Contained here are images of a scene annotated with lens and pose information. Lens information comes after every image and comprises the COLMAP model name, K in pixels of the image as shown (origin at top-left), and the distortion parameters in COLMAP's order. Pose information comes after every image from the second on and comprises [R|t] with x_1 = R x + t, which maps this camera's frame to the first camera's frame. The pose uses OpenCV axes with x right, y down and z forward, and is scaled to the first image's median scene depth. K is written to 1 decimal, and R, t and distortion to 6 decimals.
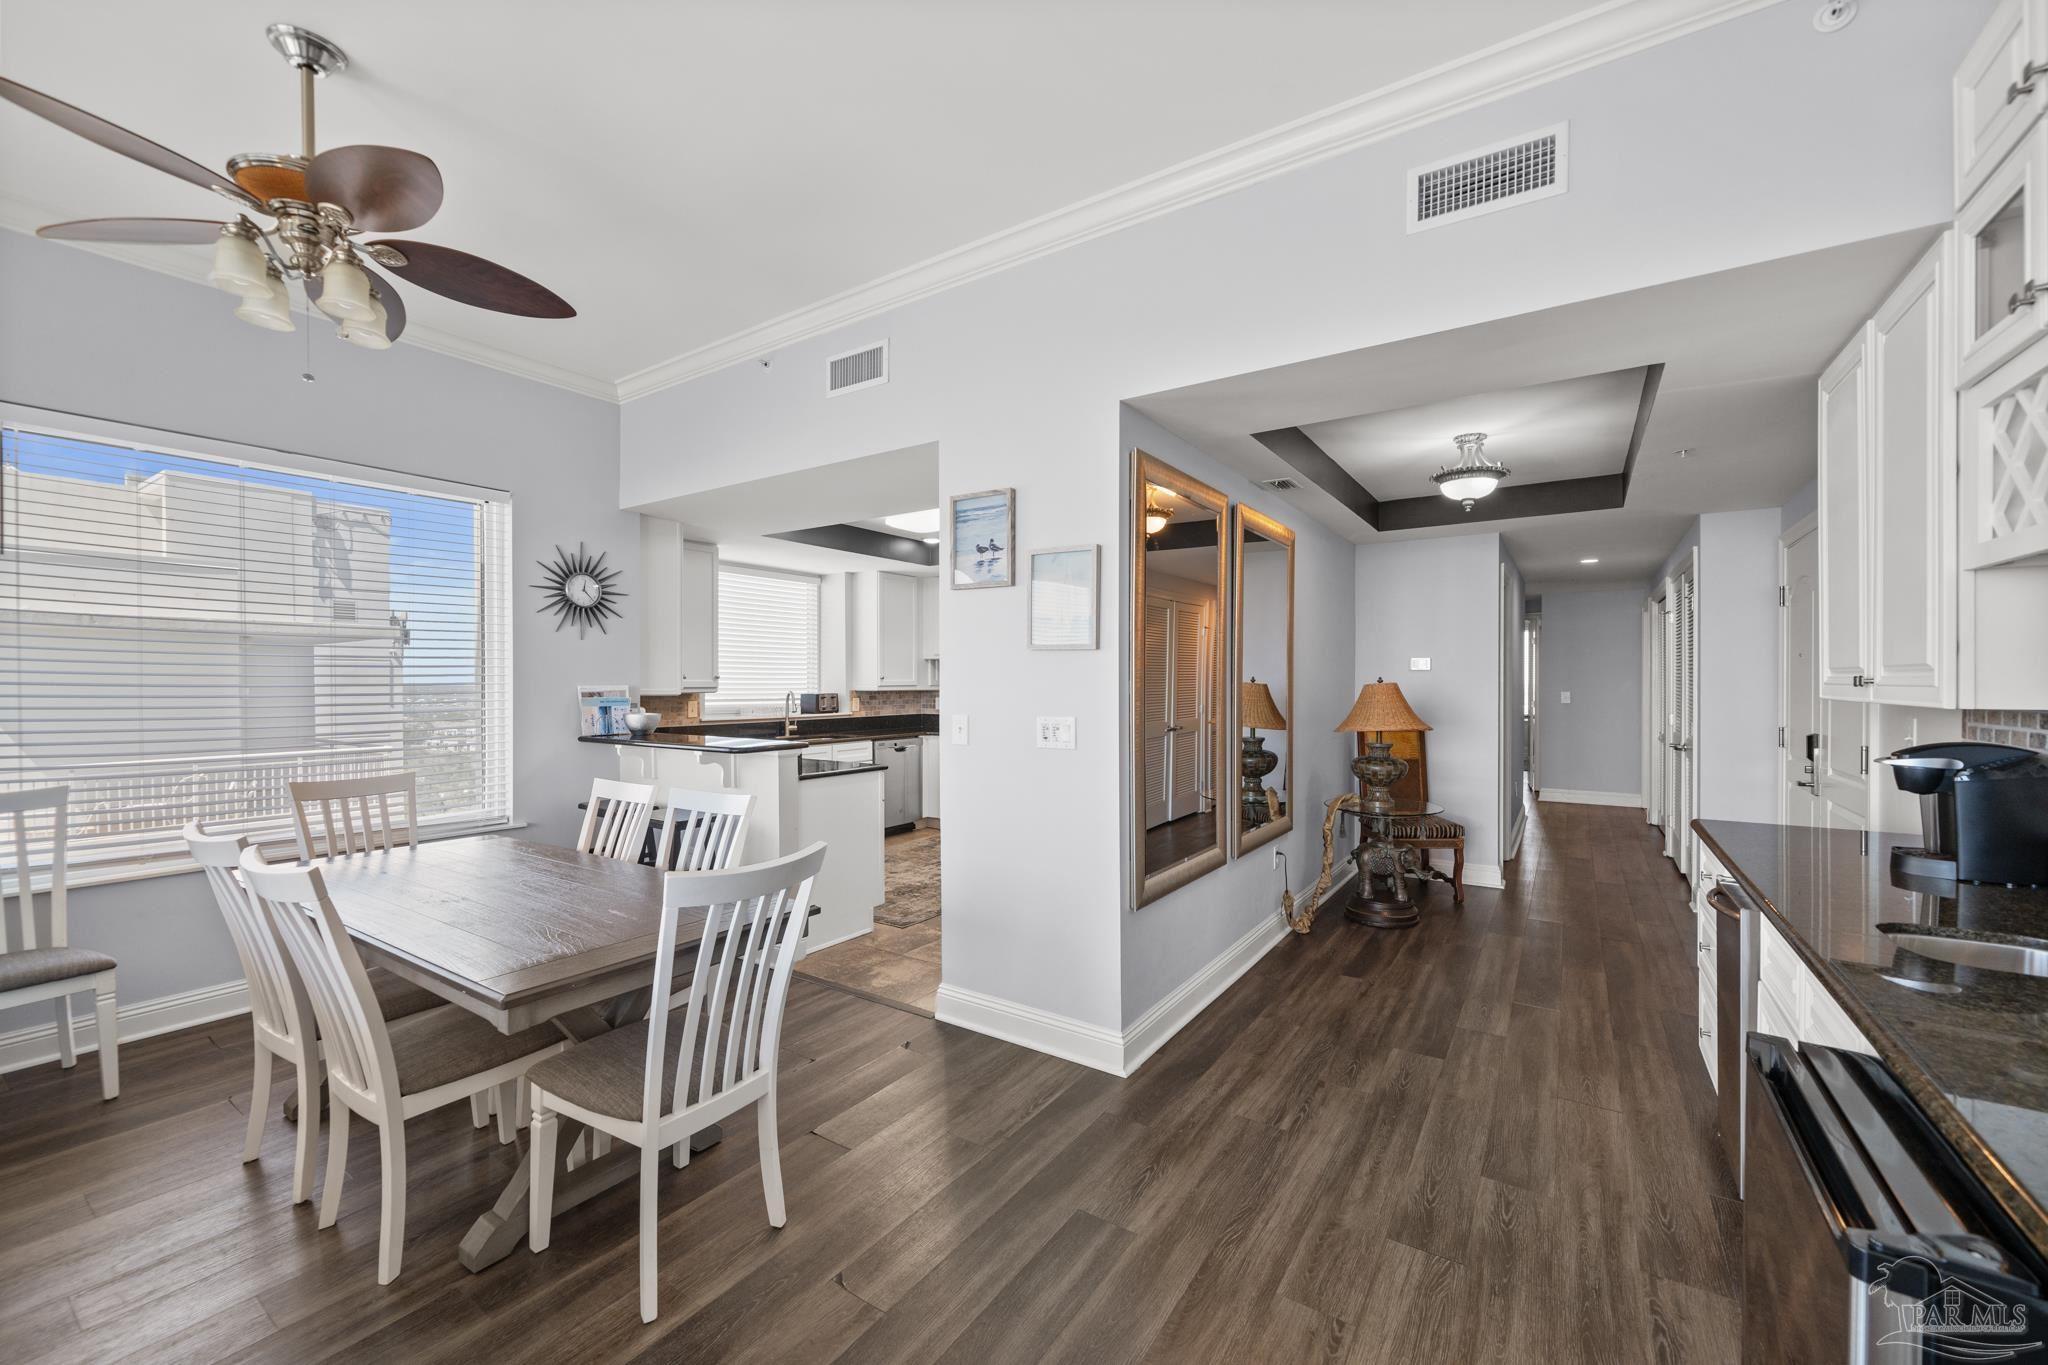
lens RADIAL K [[811.8, 0, 1020.8], [0, 811.8, 687.4], [0, 0, 1]] dist [-0.000493, -0.000260]
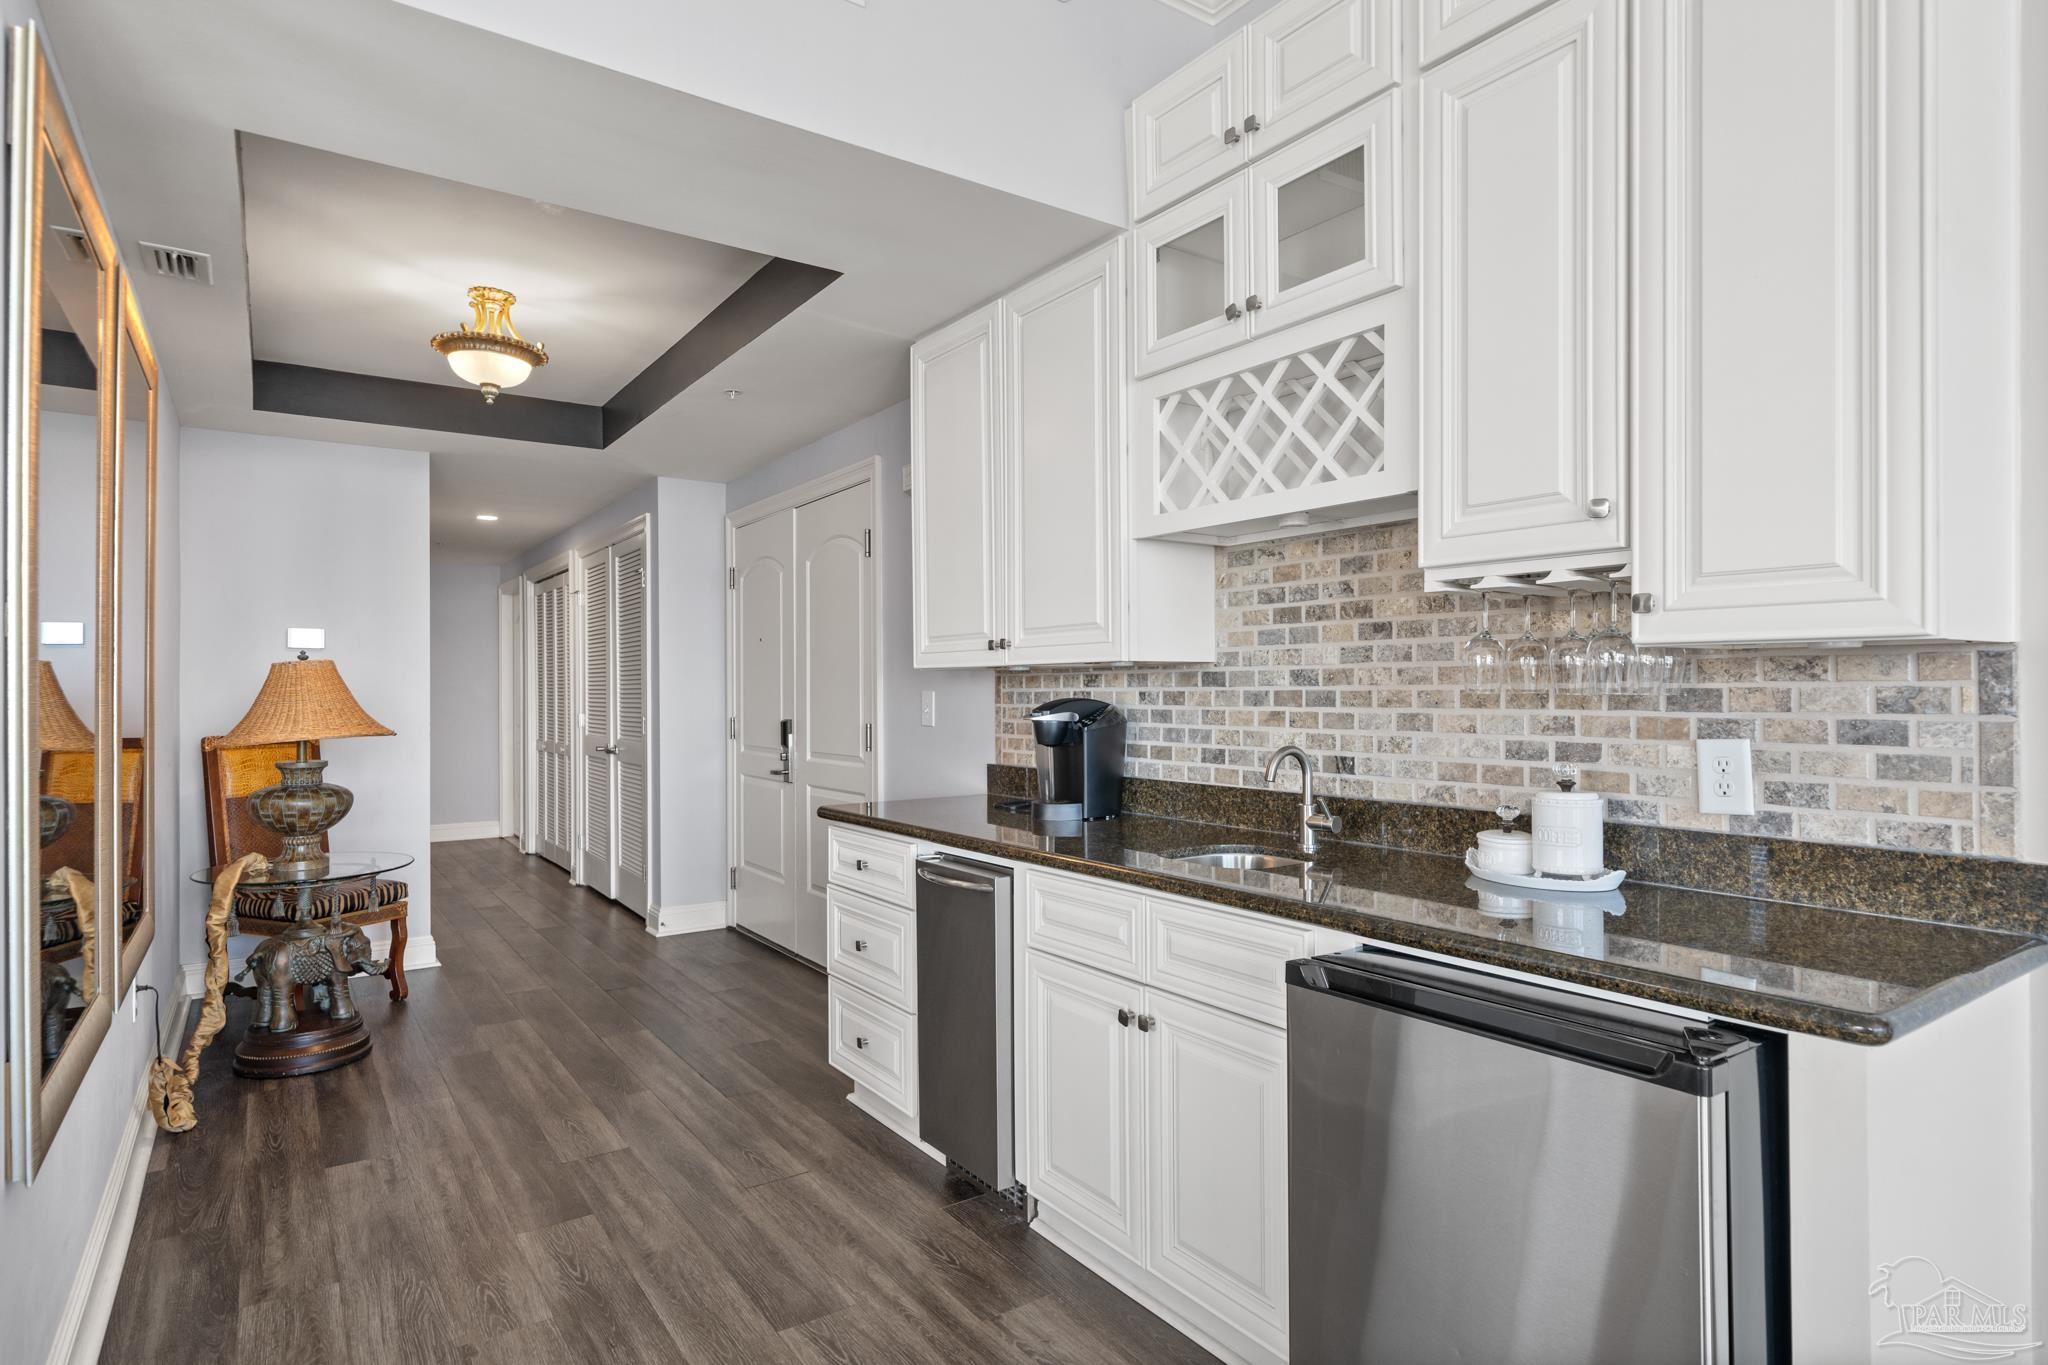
lens RADIAL K [[1091.8, 0, 1024.0], [0, 1091.8, 682.5], [0, 0, 1]] dist [0.005442, -0.000566]
pose [[0.352919, 0.008189, 0.935618, -0.153877], [0.012854, 0.999825, -0.013599, 0.036497], [-0.935565, 0.016825, 0.352752, 0.289069]]
